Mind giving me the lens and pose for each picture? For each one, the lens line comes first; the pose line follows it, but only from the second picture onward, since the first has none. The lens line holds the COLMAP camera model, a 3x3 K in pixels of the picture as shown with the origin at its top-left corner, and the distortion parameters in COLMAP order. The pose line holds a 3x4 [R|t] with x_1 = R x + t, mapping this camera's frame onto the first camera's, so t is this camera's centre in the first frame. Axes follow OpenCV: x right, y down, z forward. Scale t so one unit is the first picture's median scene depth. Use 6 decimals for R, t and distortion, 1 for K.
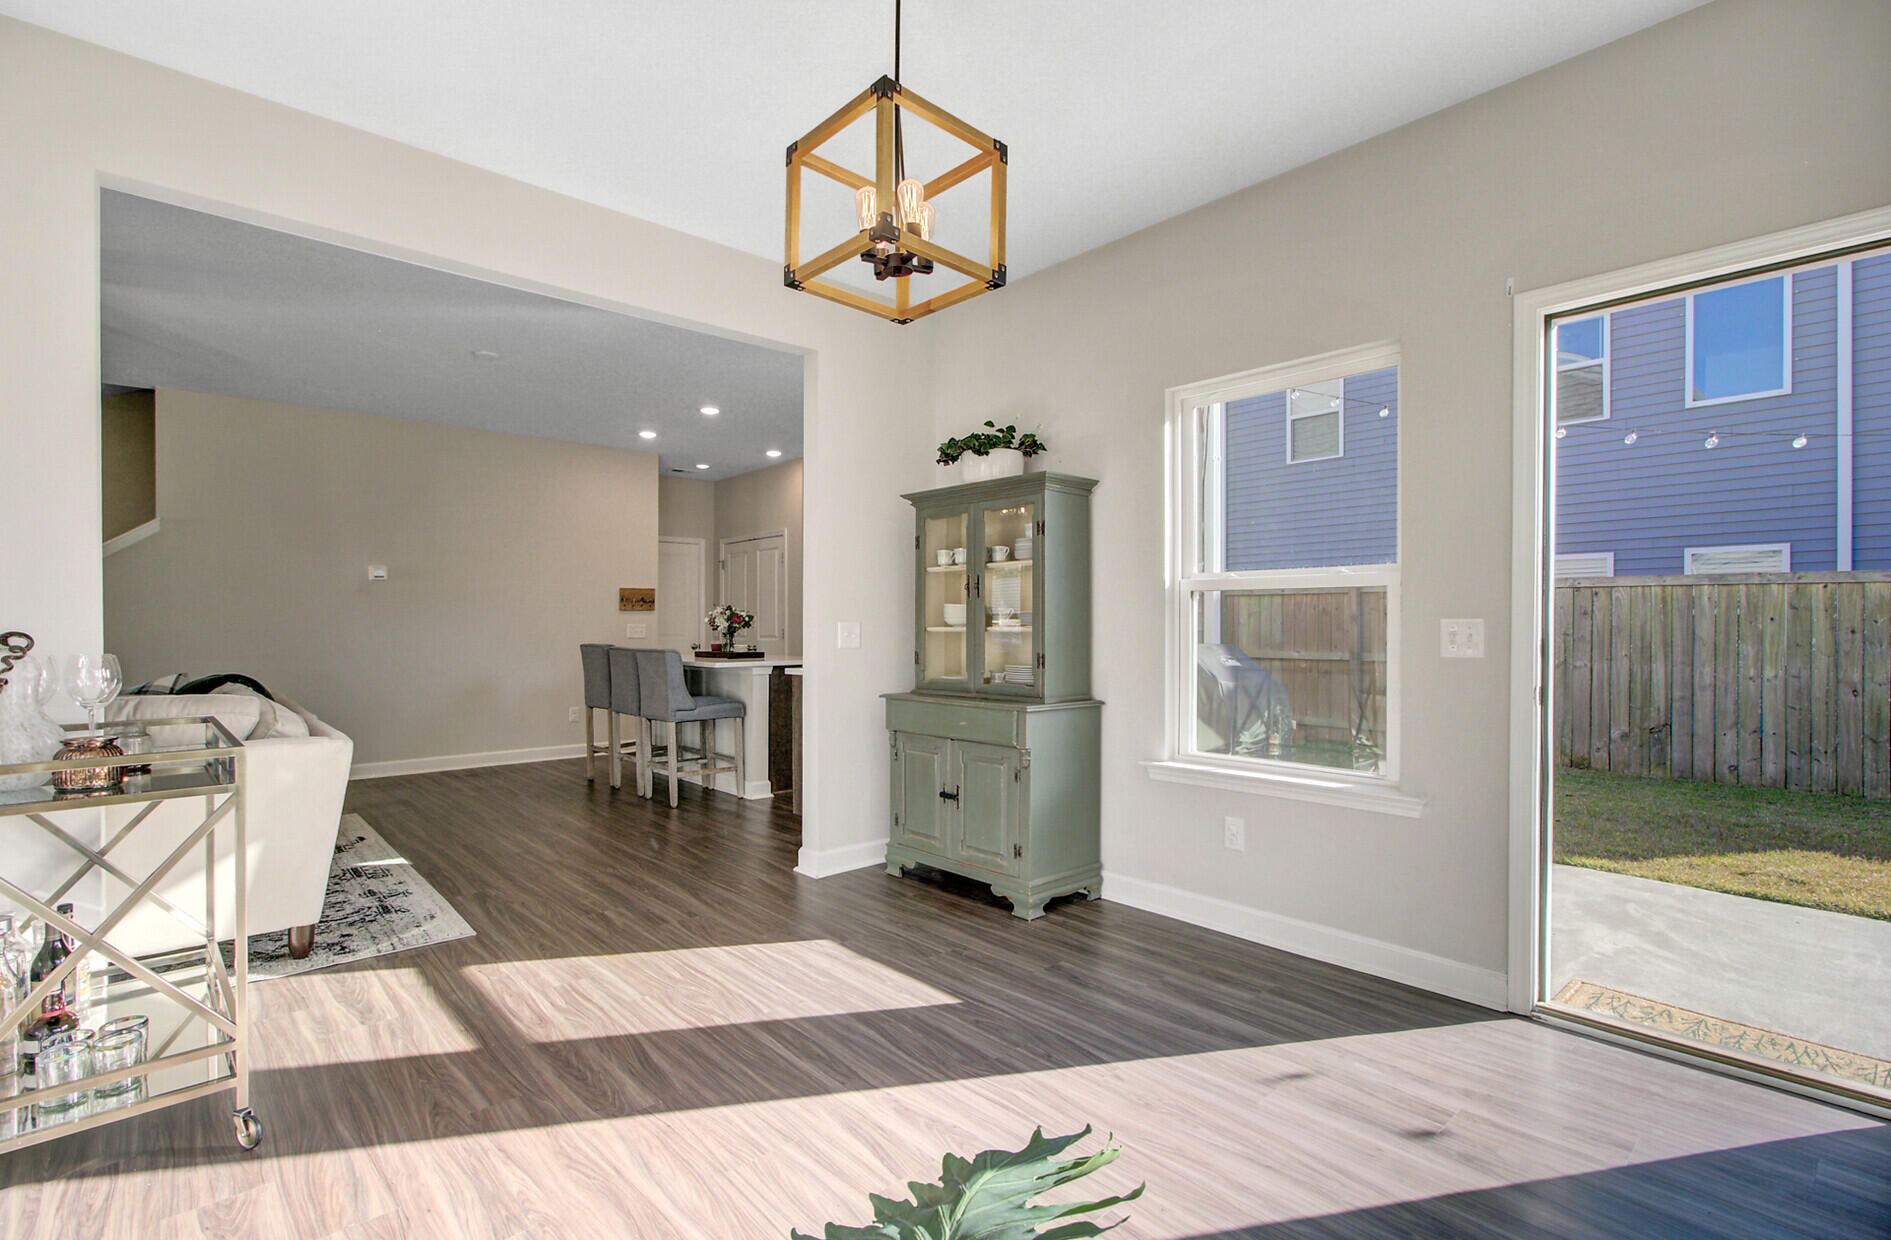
lens RADIAL K [[882.0, 0, 945.5], [0, 882.0, 620.0], [0, 0, 1]] dist [-0.000861, 0.007118]
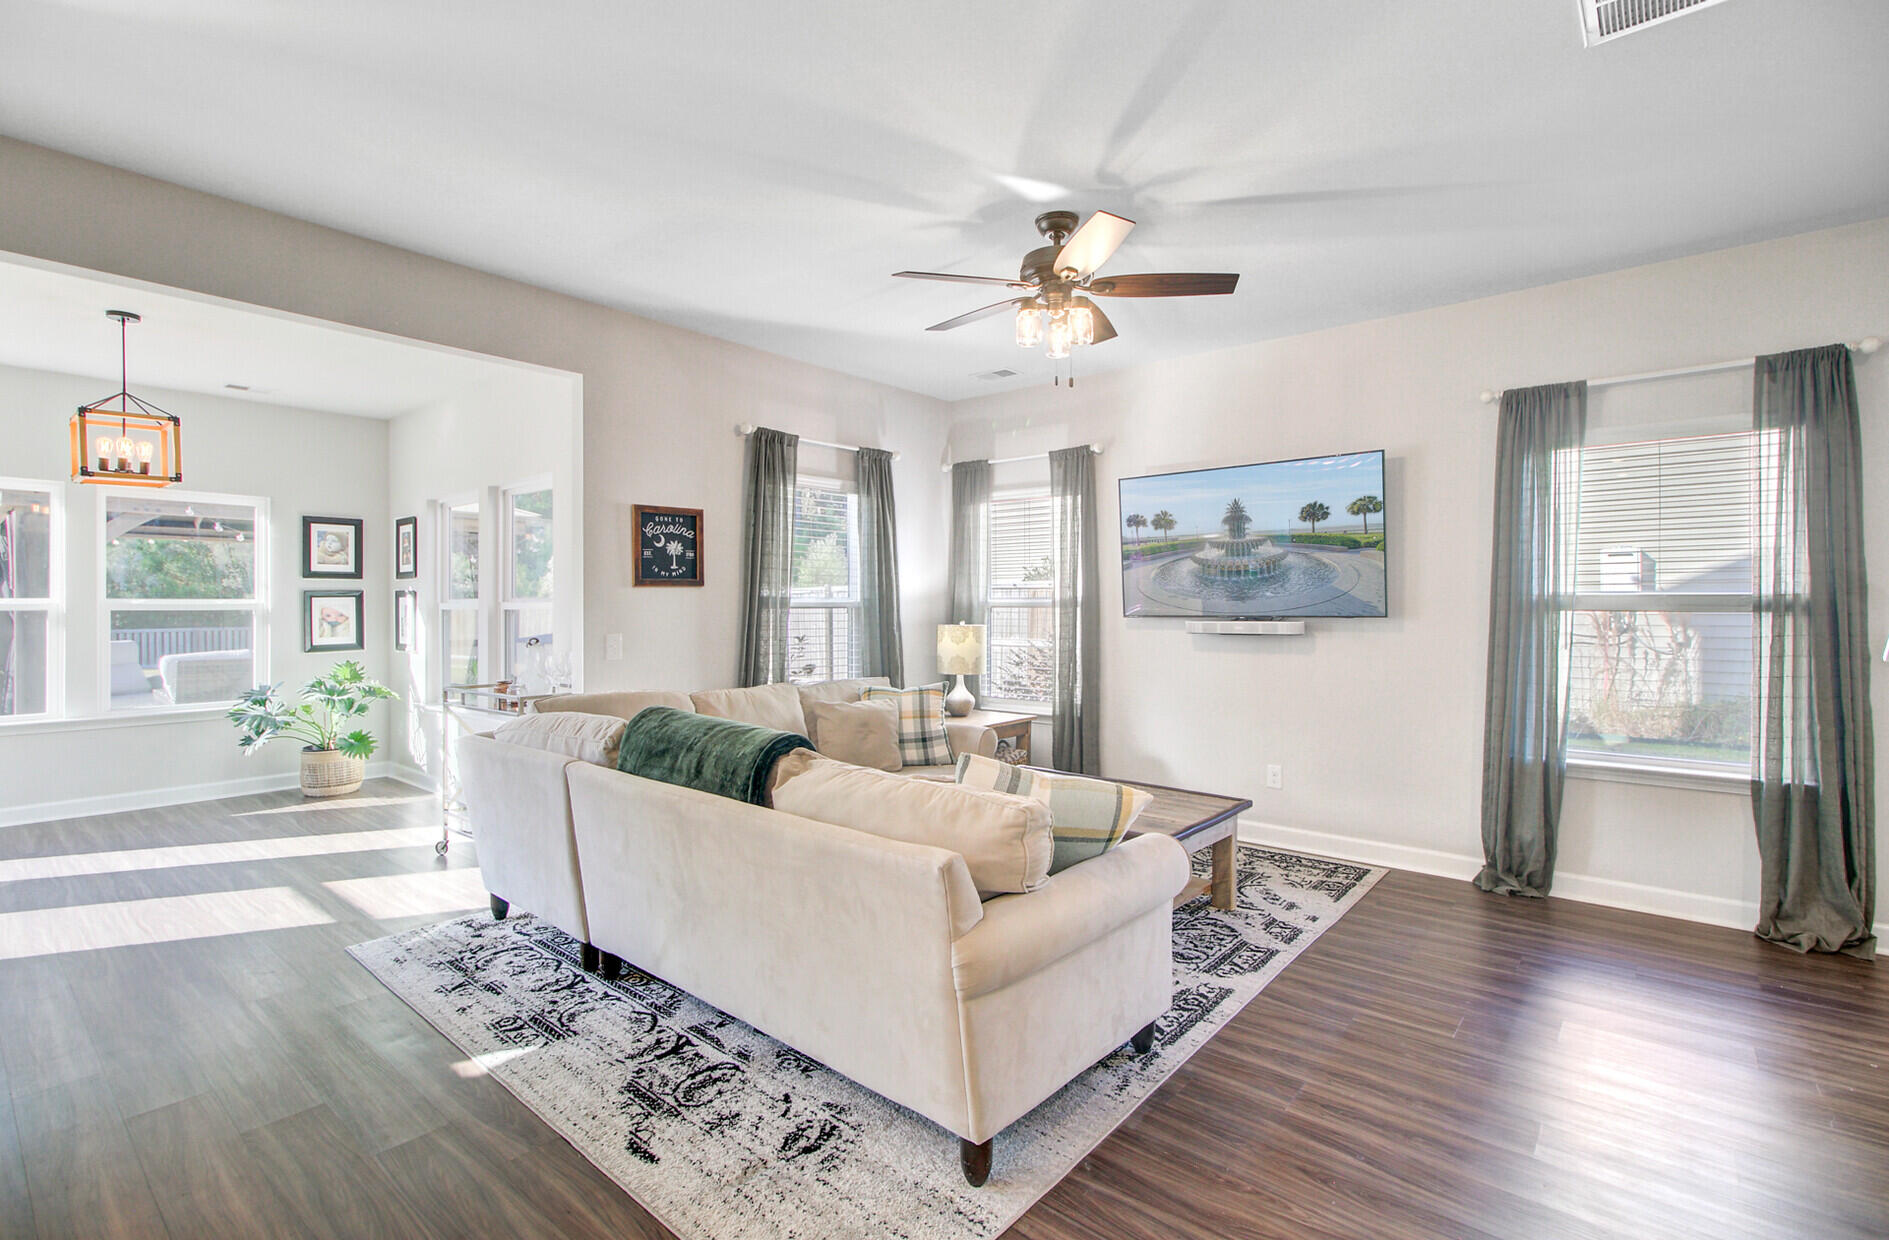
lens RADIAL K [[881.0, 0, 944.5], [0, 881.0, 620.0], [0, 0, 1]] dist [-0.000861, 0.007118]
pose [[-0.992211, -0.002498, -0.124543, -1.175037], [-0.004365, 0.999882, 0.014721, -0.046640], [0.124492, 0.015150, -0.992105, 2.256371]]
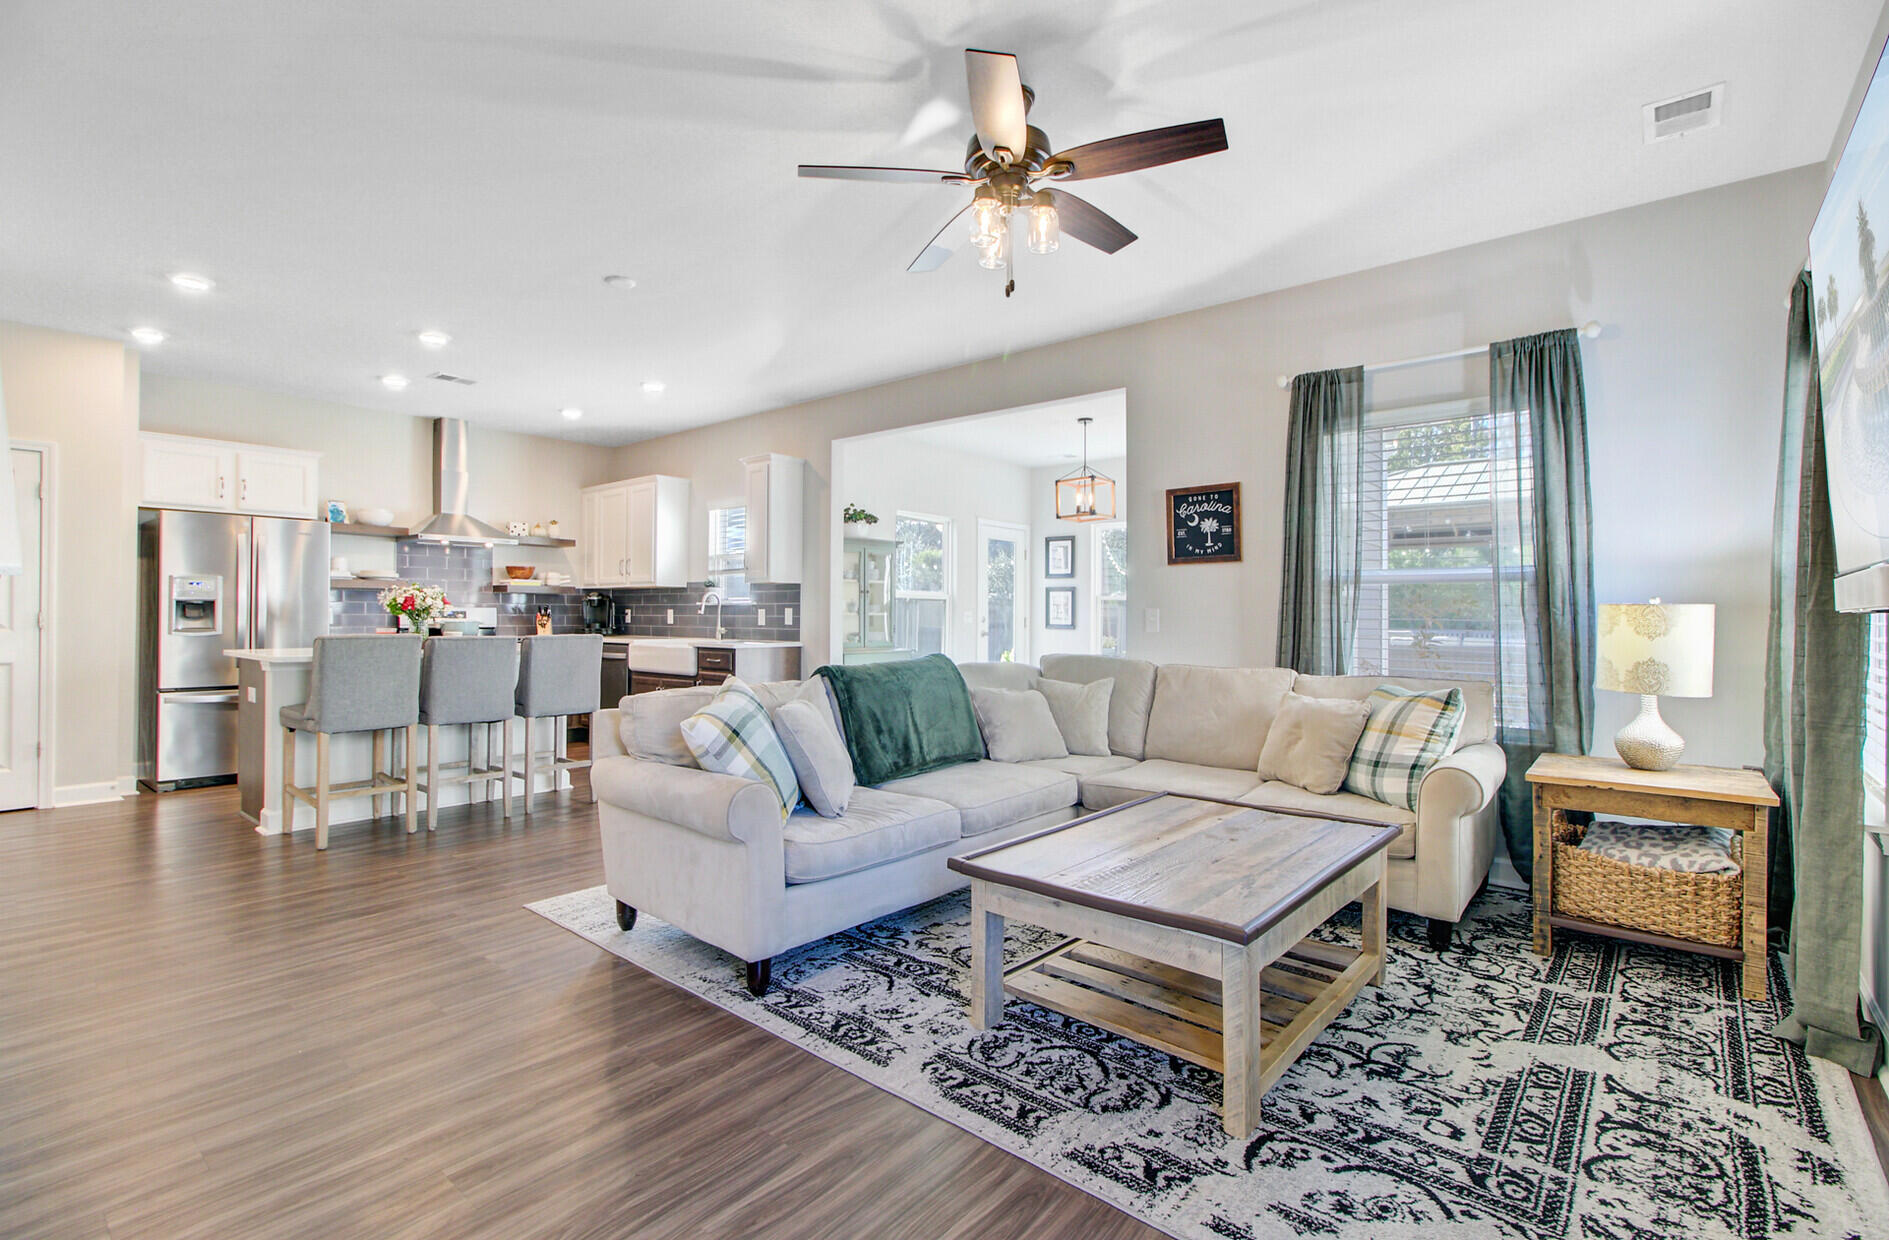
lens RADIAL K [[899.1, 0, 944.5], [0, 899.1, 620.0], [0, 0, 1]] dist [-0.000684, 0.000010]
pose [[-0.091959, -0.011345, 0.995698, -2.366414], [-0.007125, 0.999917, 0.010735, 0.003225], [-0.995737, -0.006107, -0.092033, 1.341016]]
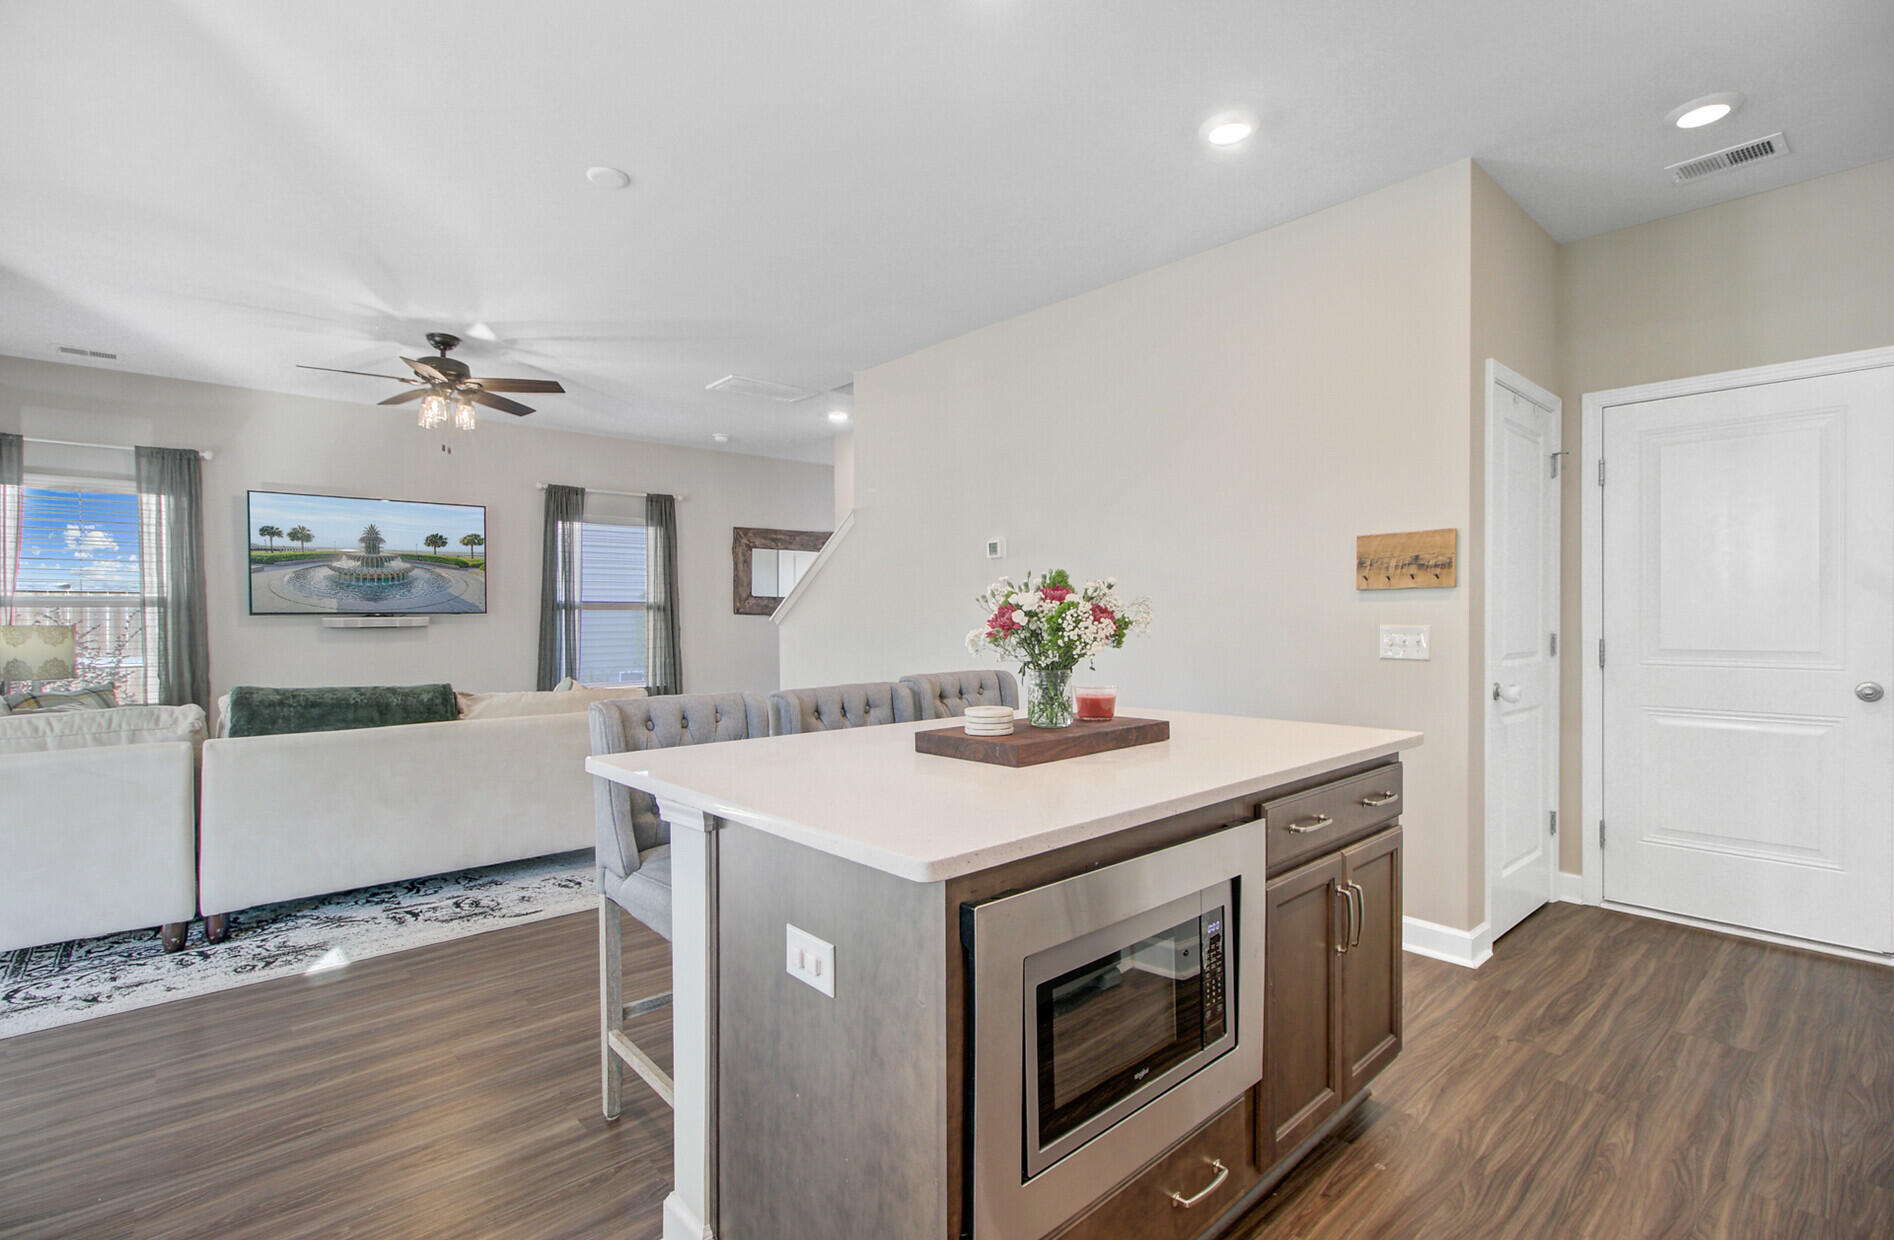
lens RADIAL K [[883.4, 0, 947.0], [0, 883.4, 620.0], [0, 0, 1]] dist [-0.000861, 0.007118]
pose [[-0.017318, 0.011365, -0.999785, 0.173141], [0.000531, 0.999935, 0.011357, -0.038690], [0.999850, -0.000335, -0.017323, 2.150345]]
